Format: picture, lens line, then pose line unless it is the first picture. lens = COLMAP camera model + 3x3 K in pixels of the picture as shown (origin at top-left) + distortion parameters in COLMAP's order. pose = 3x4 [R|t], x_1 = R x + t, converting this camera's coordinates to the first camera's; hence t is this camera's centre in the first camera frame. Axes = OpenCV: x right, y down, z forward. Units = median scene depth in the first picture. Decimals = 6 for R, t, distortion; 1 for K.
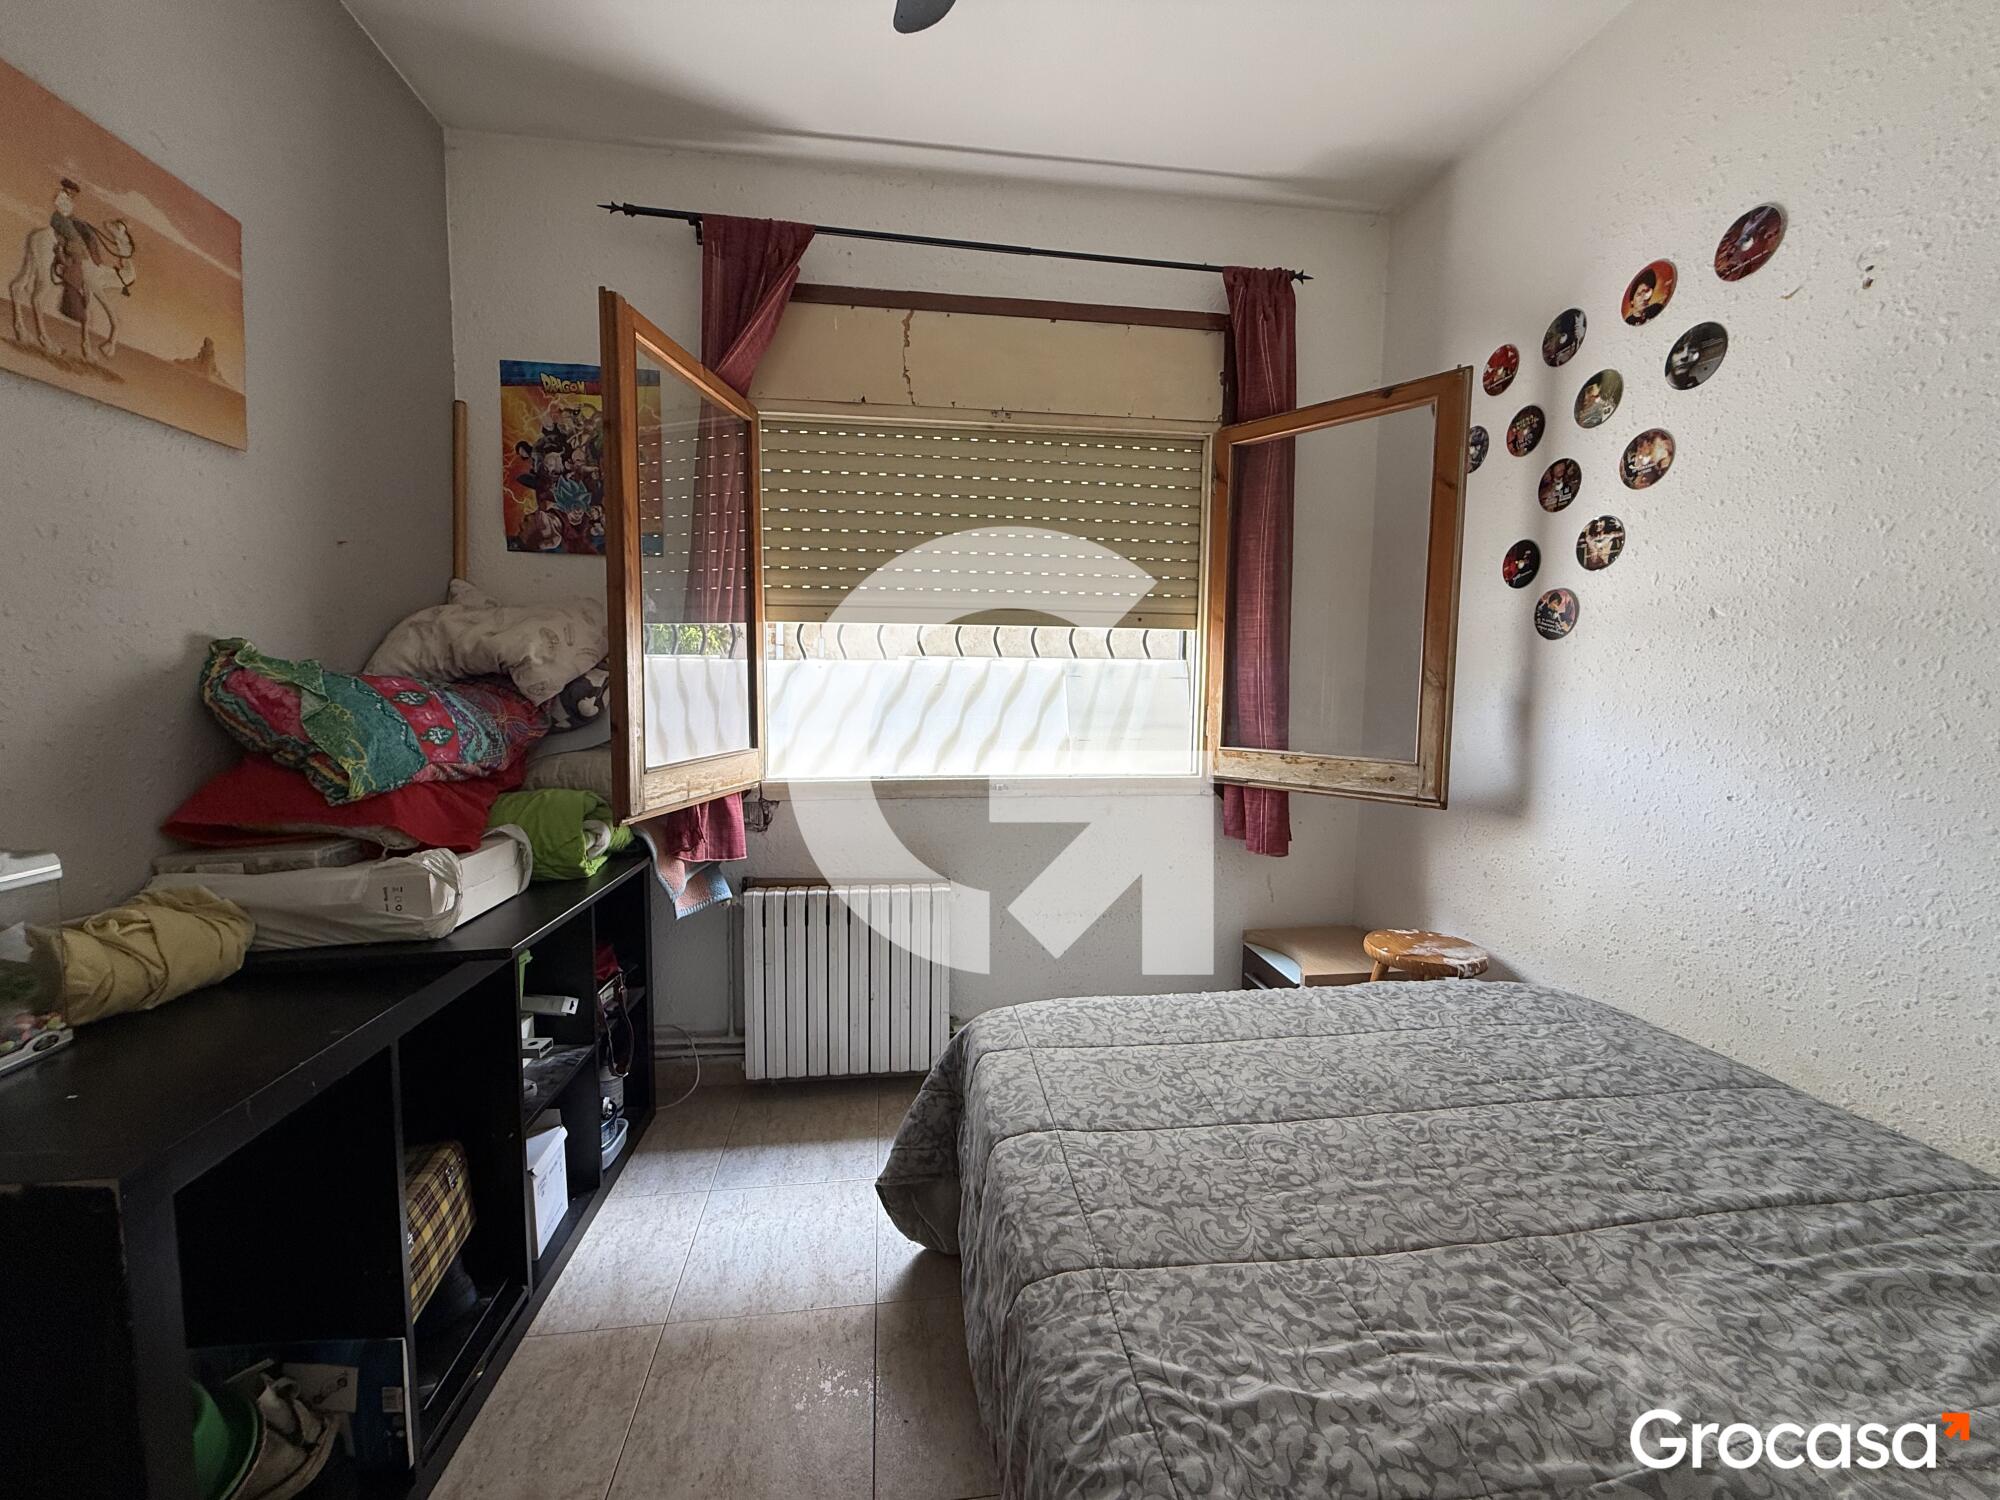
lens RADIAL K [[797.6, 0, 995.2], [0, 797.6, 754.5], [0, 0, 1]] dist [0.000072, 0.000116]
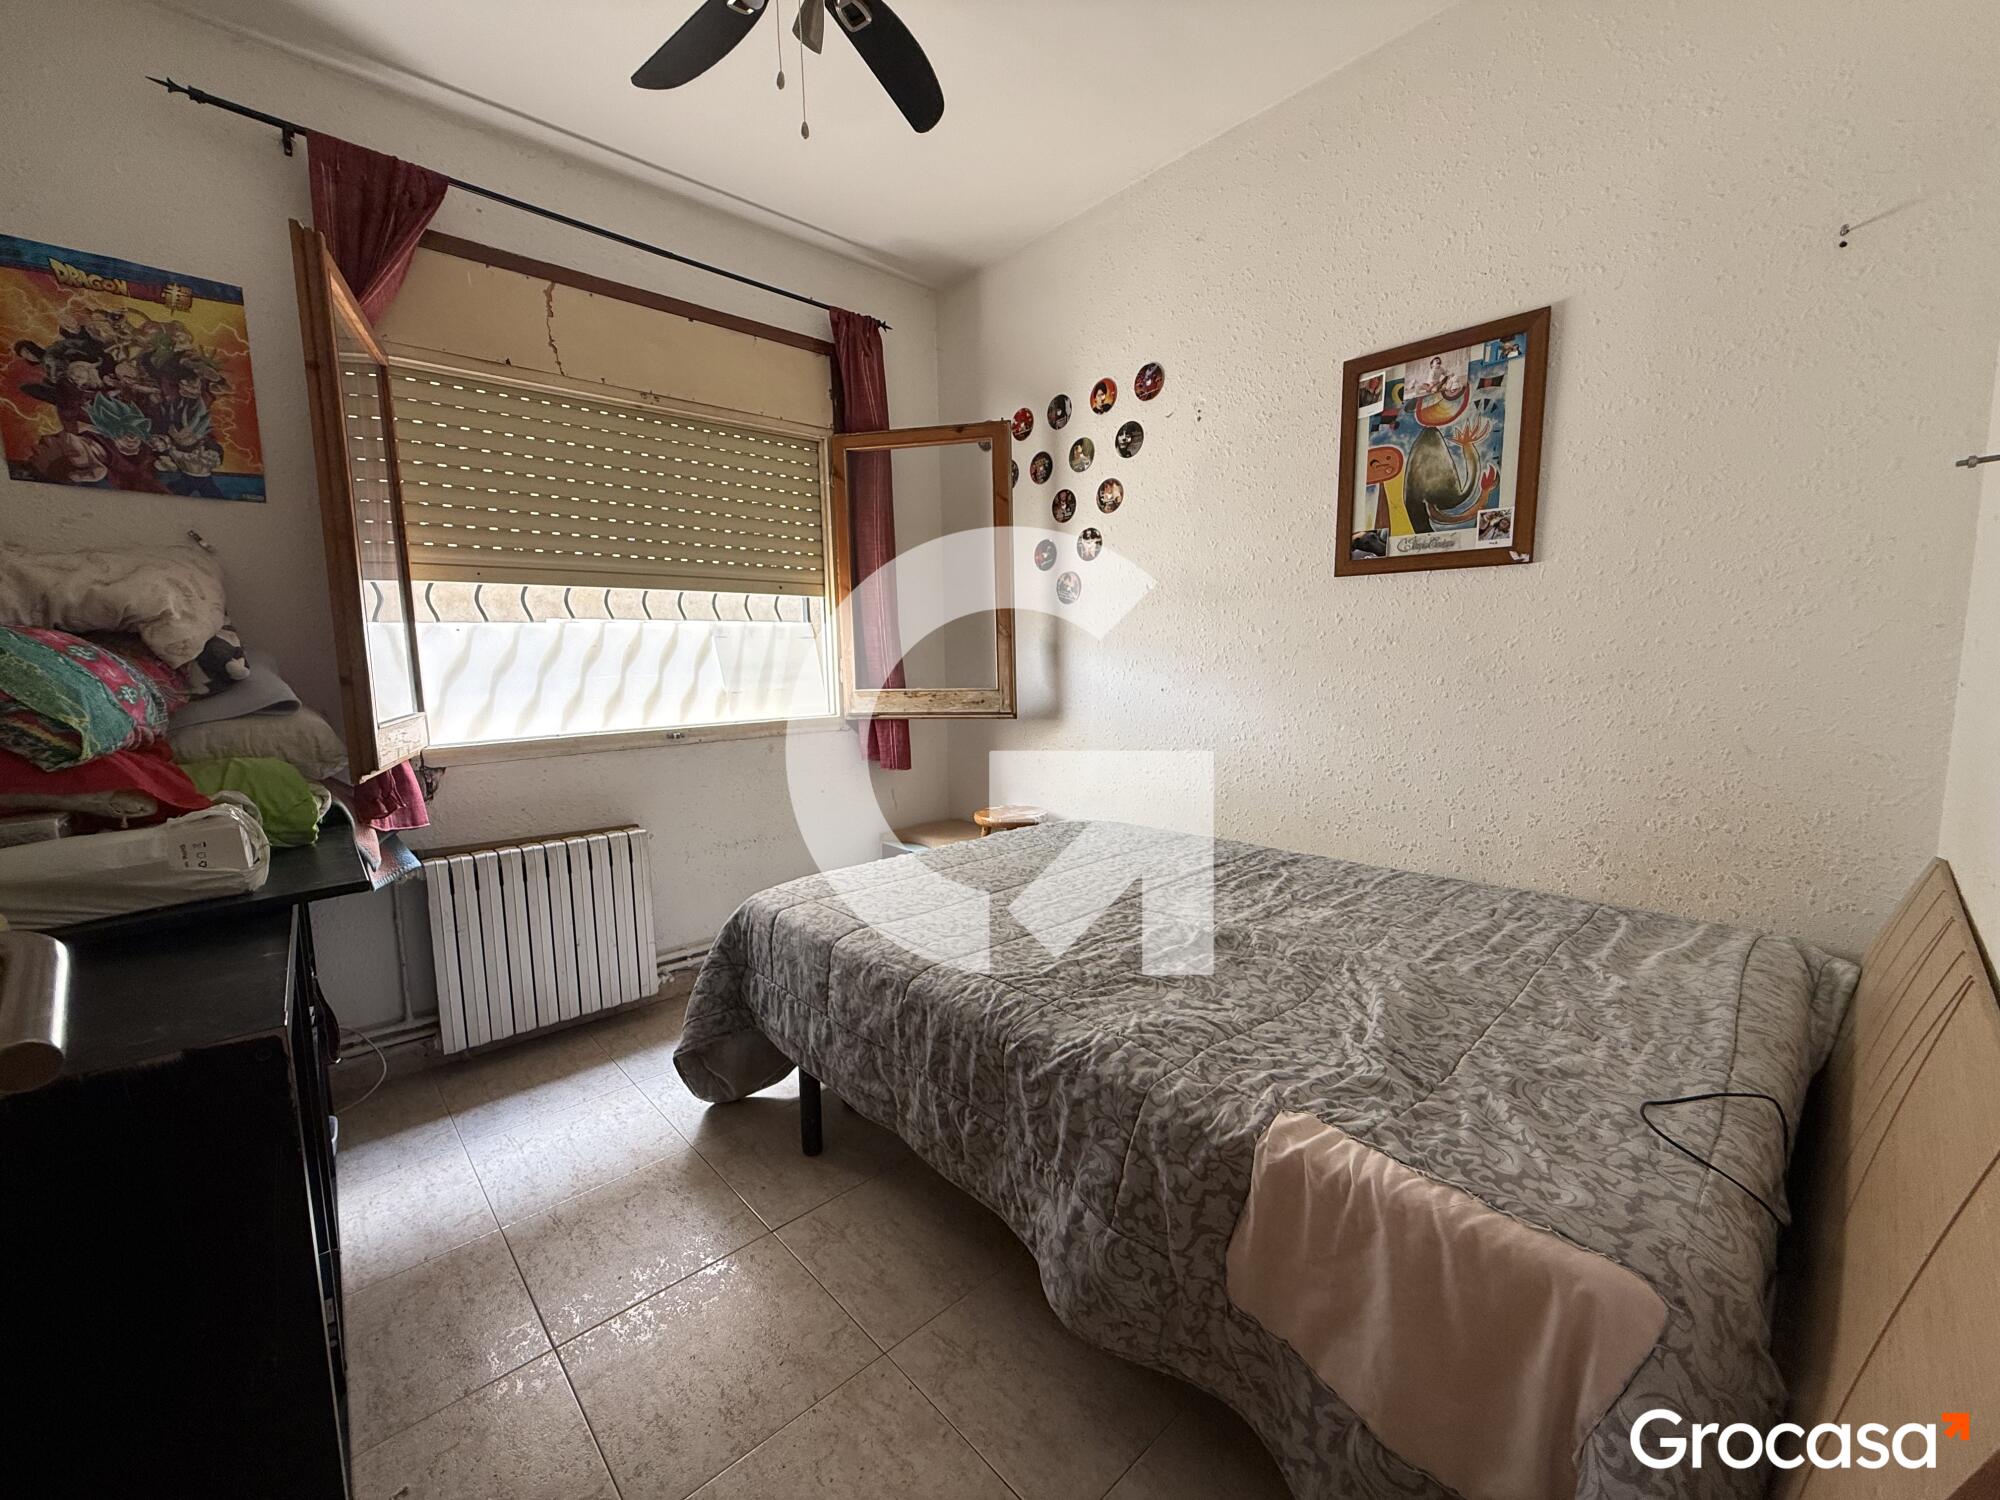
lens RADIAL K [[797.6, 0, 997.0], [0, 797.6, 754.1], [0, 0, 1]] dist [0.000072, 0.000116]
pose [[0.819910, -0.095518, 0.564468, -0.329412], [0.081895, 0.995412, 0.049485, 0.061077], [-0.566605, 0.005654, 0.823970, -0.217460]]
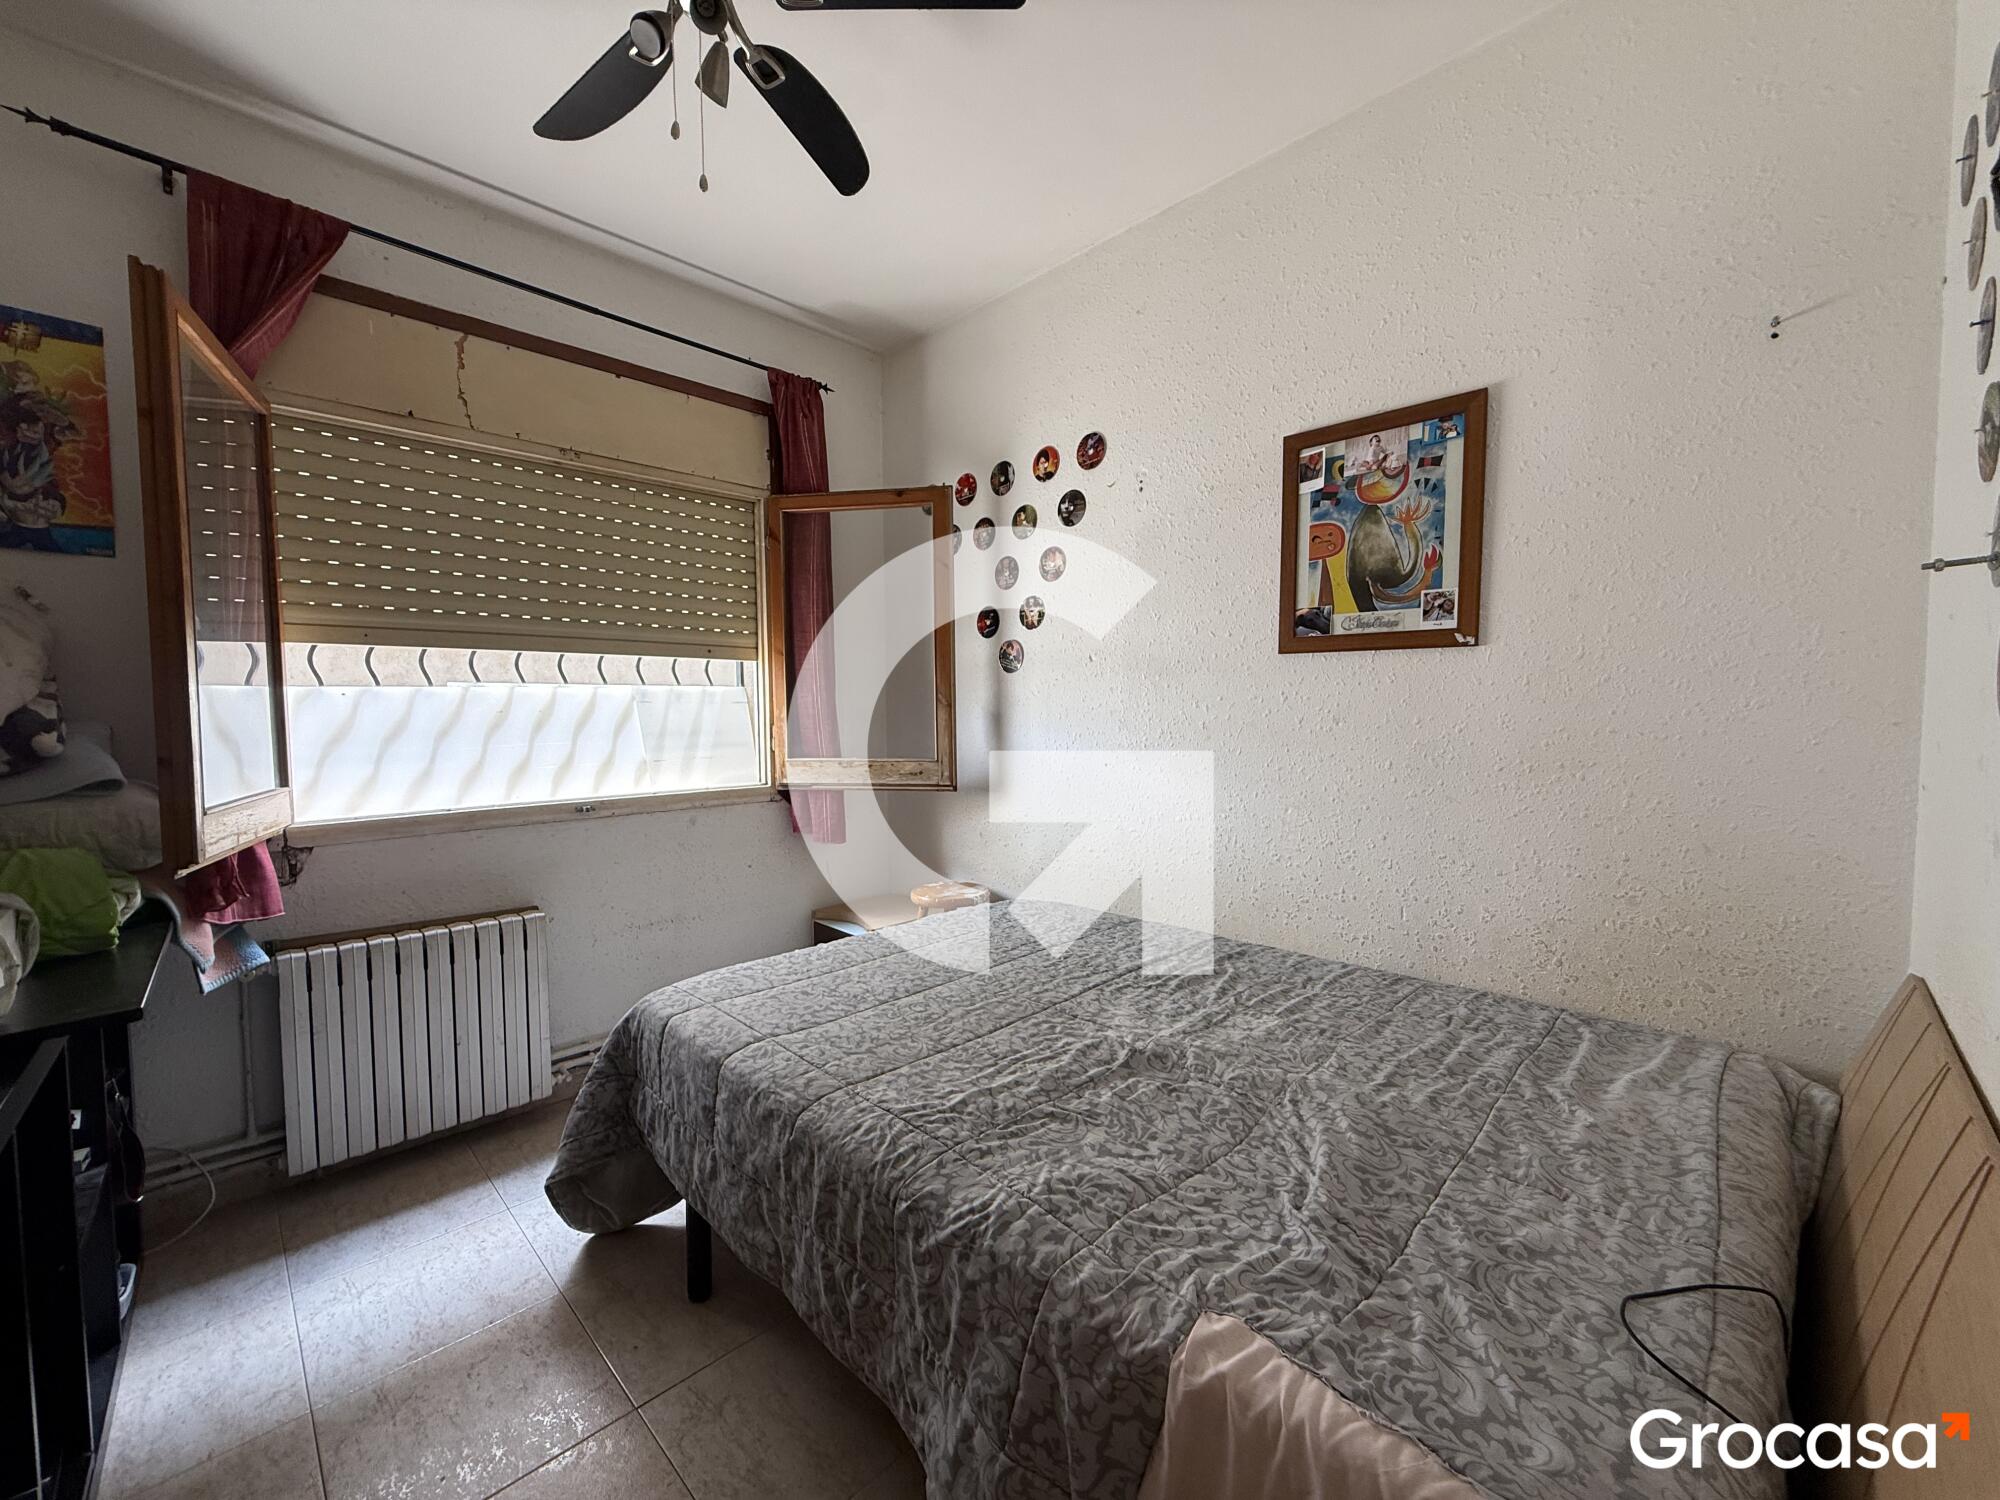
lens RADIAL K [[797.6, 0, 996.7], [0, 797.6, 754.4], [0, 0, 1]] dist [0.000072, 0.000116]
pose [[0.796782, -0.050315, 0.602169, -0.241357], [0.072647, 0.997276, -0.012797, 0.028376], [-0.599884, 0.053943, 0.798266, -0.187880]]
